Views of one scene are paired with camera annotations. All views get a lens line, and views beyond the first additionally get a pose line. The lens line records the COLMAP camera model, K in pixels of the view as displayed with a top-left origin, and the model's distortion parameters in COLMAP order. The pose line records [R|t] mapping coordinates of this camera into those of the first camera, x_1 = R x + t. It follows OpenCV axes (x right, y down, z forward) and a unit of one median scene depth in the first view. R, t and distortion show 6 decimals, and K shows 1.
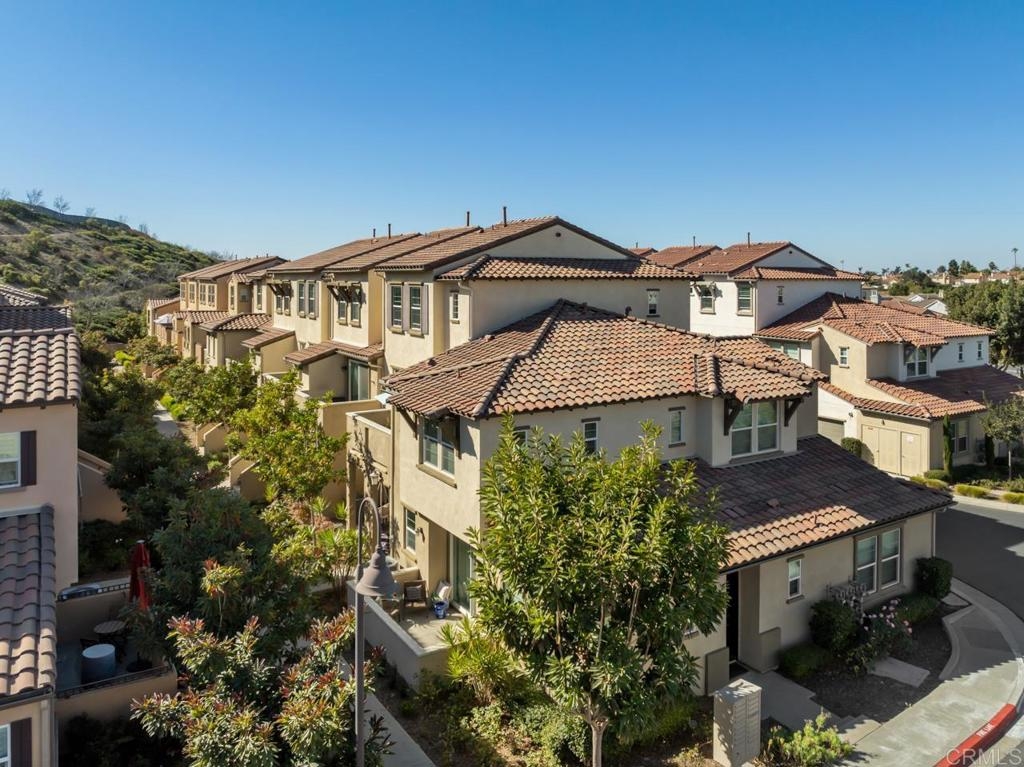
lens RADIAL K [[758.3, 0, 512.4], [0, 758.3, 269.1], [0, 0, 1]] dist [-0.032039, 0.002710]
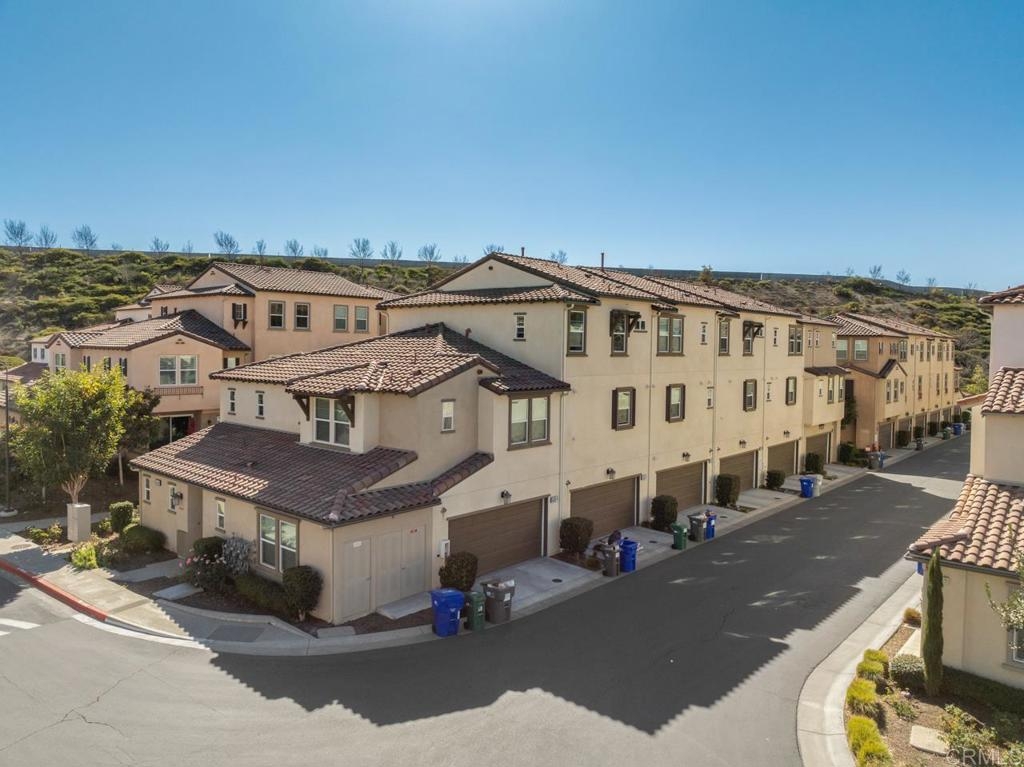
lens RADIAL K [[720.9, 0, 512.0], [0, 720.9, 383.5], [0, 0, 1]] dist [-0.023451, -0.001335]
pose [[0.302915, 0.054475, -0.951459, 1.281235], [-0.005573, 0.998449, 0.055391, 0.078209], [0.953001, -0.011477, 0.302749, 0.820344]]
